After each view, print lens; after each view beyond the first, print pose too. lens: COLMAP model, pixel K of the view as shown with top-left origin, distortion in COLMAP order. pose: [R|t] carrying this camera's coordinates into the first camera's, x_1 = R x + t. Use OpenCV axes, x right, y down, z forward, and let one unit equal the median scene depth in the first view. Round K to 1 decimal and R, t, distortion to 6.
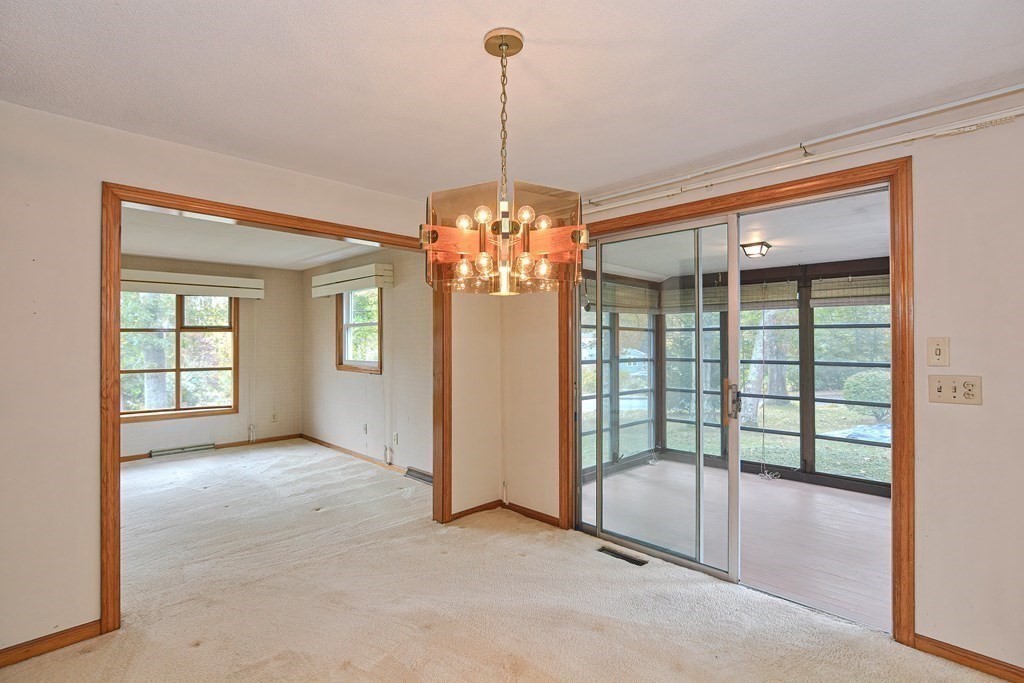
lens RADIAL K [[496.5, 0, 504.2], [0, 496.5, 335.6], [0, 0, 1]] dist [-0.019284, 0.008195]
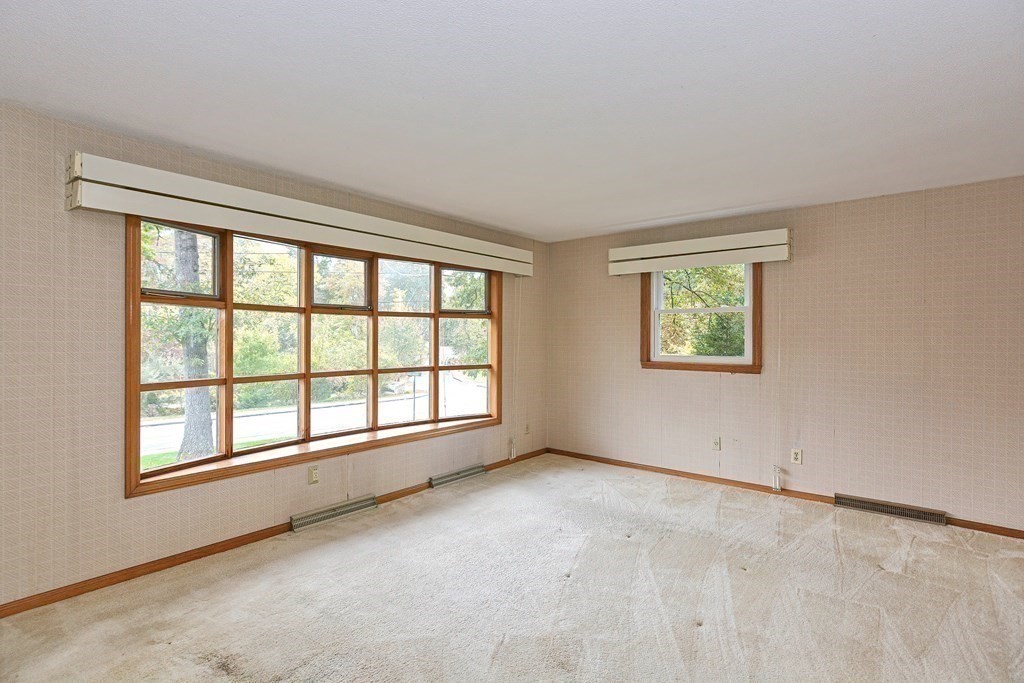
lens RADIAL K [[496.5, 0, 511.9], [0, 496.5, 340.1], [0, 0, 1]] dist [-0.019284, 0.008195]
pose [[0.992777, 0.009907, 0.119563, -0.636087], [-0.011558, 0.999847, 0.013121, 0.015959], [-0.119414, -0.014408, 0.992740, 0.240058]]
